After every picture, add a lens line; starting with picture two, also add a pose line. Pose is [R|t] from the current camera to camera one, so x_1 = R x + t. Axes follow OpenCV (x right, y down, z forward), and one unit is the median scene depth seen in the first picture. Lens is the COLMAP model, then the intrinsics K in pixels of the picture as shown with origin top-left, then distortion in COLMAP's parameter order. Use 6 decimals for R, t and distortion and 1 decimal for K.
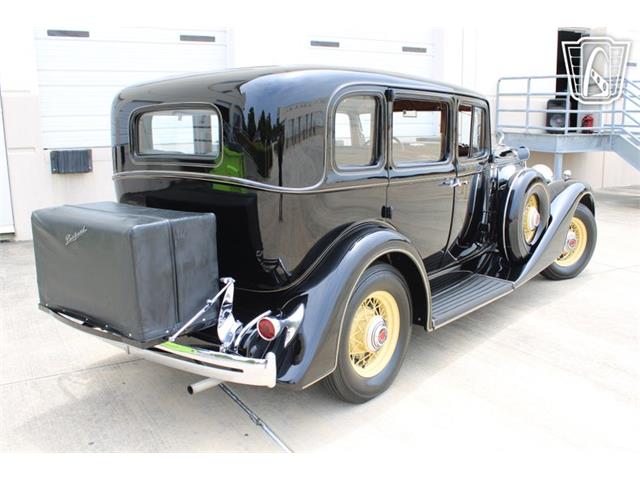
lens RADIAL K [[536.5, 0, 320.1], [0, 536.5, 228.1], [0, 0, 1]] dist [-0.162558, 0.163488]
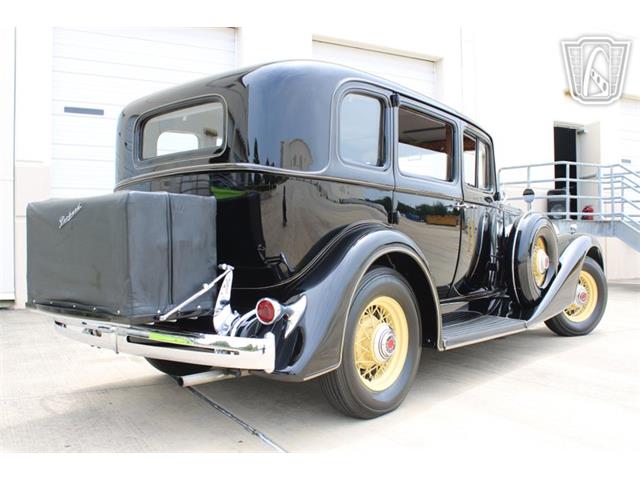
lens RADIAL K [[533.0, 0, 323.5], [0, 533.0, 251.4], [0, 0, 1]] dist [-0.165591, 0.151100]
pose [[0.999964, 0.008226, -0.002077, 0.000313], [-0.008452, 0.987089, -0.159949, 0.188066], [0.000734, 0.159961, 0.987123, 0.059625]]
